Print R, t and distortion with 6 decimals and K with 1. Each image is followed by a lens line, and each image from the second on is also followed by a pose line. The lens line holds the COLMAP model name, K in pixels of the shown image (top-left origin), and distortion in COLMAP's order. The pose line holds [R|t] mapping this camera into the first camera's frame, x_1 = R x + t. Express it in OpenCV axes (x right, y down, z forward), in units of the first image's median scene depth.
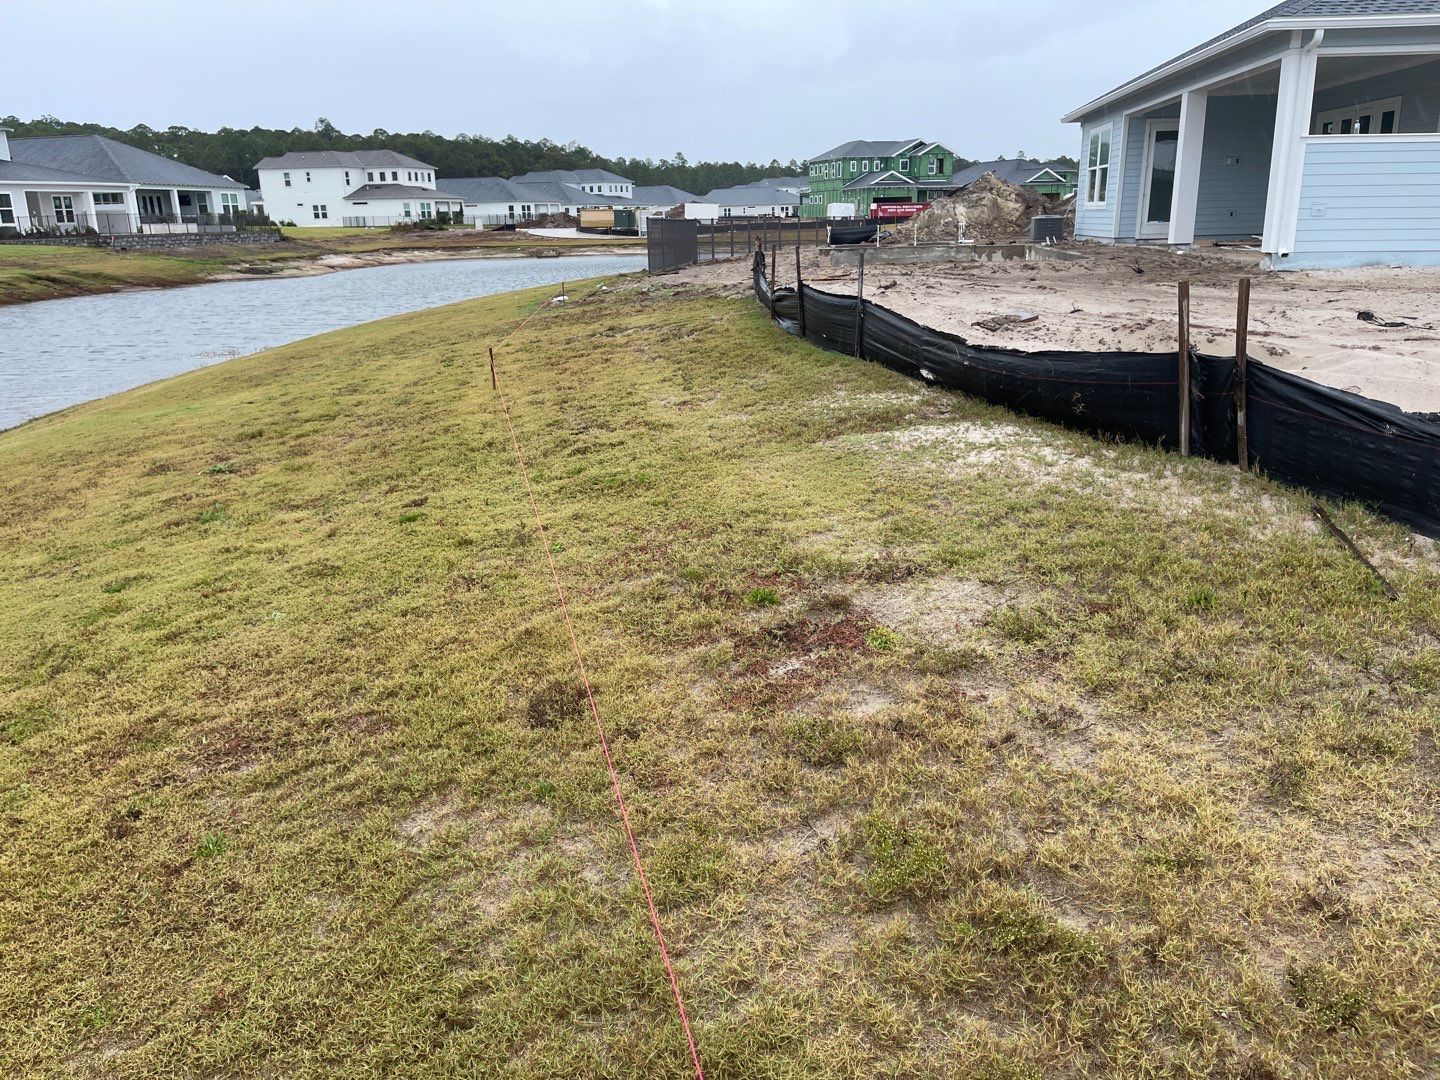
lens RADIAL K [[1069.3, 0, 724.5], [0, 1069.3, 534.0], [0, 0, 1]] dist [0.060412, -0.067305]
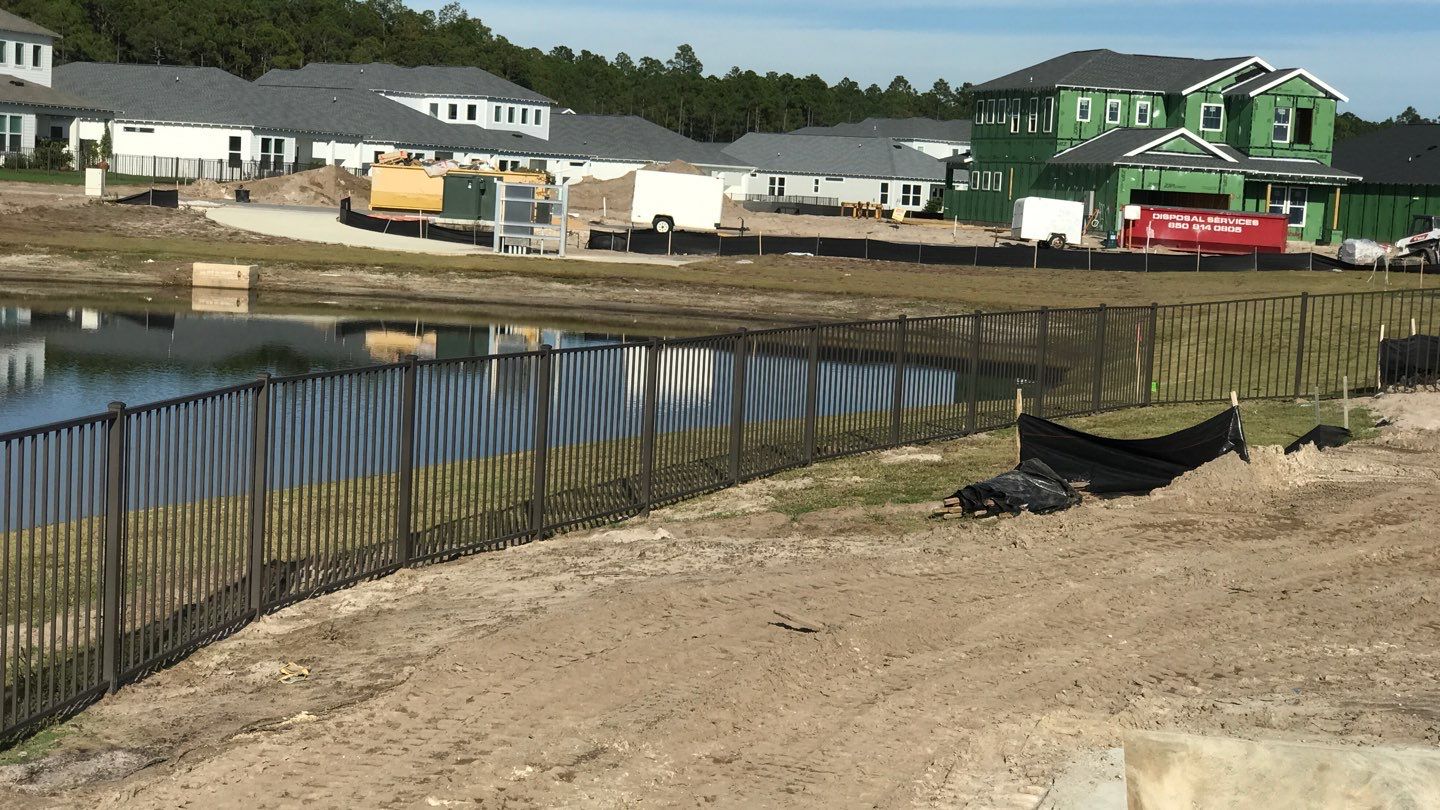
lens RADIAL K [[2394.7, 0, 710.2], [0, 2394.7, 412.3], [0, 0, 1]] dist [0.051185, 0.000000]
pose [[0.996430, 0.080592, -0.025133, 0.012845], [-0.083898, 0.978431, -0.188769, -0.052031], [0.009377, 0.190204, 0.981700, 0.145869]]
